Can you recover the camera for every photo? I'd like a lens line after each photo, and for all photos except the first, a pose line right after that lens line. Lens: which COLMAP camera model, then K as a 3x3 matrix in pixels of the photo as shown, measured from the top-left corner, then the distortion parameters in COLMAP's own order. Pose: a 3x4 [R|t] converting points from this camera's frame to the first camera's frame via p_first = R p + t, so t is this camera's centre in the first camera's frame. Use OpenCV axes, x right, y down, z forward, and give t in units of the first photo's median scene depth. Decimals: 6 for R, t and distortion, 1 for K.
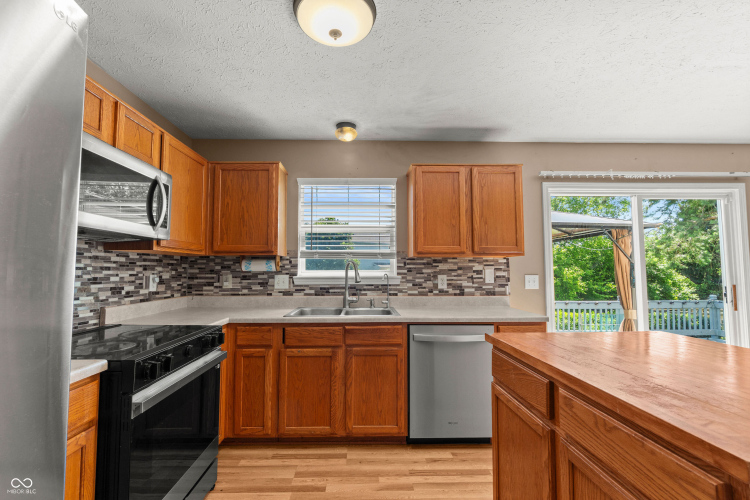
lens RADIAL K [[326.0, 0, 367.1], [0, 326.0, 252.3], [0, 0, 1]] dist [-0.008597, 0.000452]
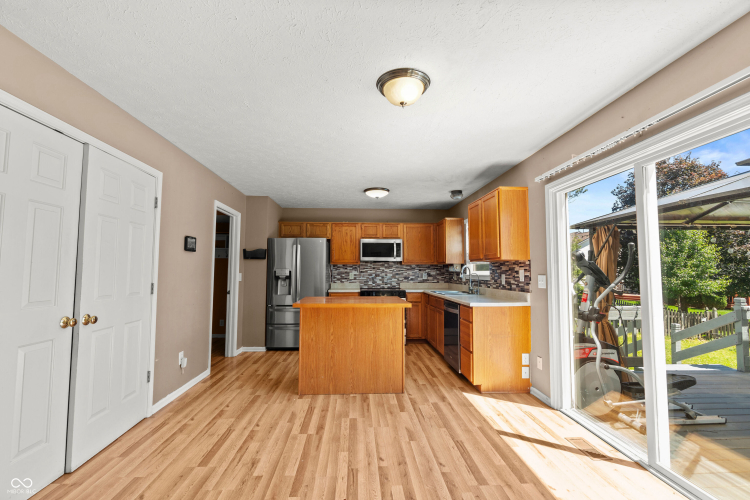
lens RADIAL K [[326.0, 0, 367.1], [0, 326.0, 252.3], [0, 0, 1]] dist [-0.008597, 0.000452]
pose [[0.008618, -0.058756, -0.998235, 1.578280], [0.054705, 0.996805, -0.058199, 0.026095], [0.998465, -0.054107, 0.011805, 0.423646]]
